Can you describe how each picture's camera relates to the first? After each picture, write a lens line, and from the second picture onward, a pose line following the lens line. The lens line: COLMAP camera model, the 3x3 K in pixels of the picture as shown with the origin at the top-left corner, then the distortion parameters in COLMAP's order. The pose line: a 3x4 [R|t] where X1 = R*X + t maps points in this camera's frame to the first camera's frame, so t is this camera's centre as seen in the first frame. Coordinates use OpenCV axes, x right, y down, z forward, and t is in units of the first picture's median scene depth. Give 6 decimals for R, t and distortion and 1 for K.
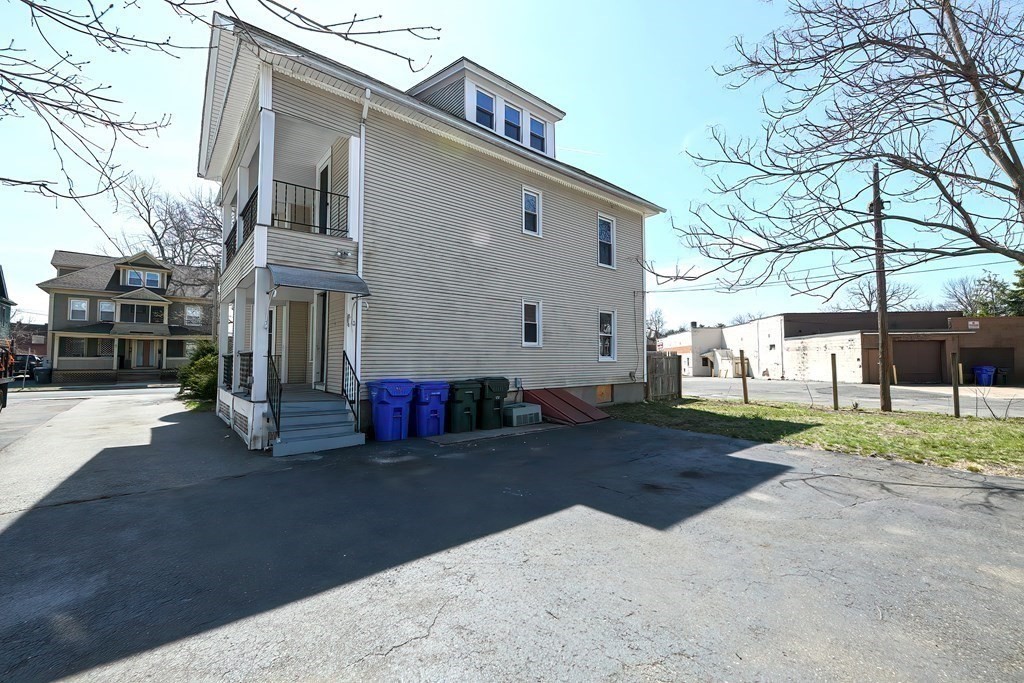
lens RADIAL K [[423.2, 0, 515.7], [0, 423.2, 338.4], [0, 0, 1]] dist [-0.008883, -0.001684]
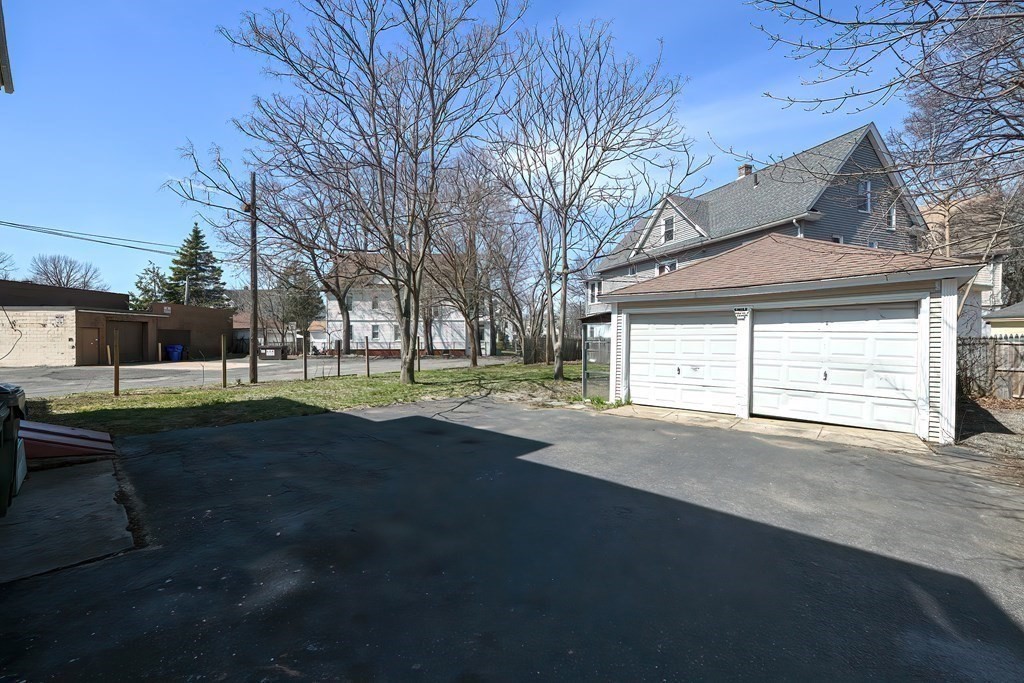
lens RADIAL K [[423.2, 0, 508.9], [0, 423.2, 340.6], [0, 0, 1]] dist [-0.008883, -0.001684]
pose [[-0.131184, -0.001478, 0.991357, -0.185417], [-0.052248, 0.998619, -0.005425, 0.009454], [-0.989980, -0.052508, -0.131080, 0.206578]]
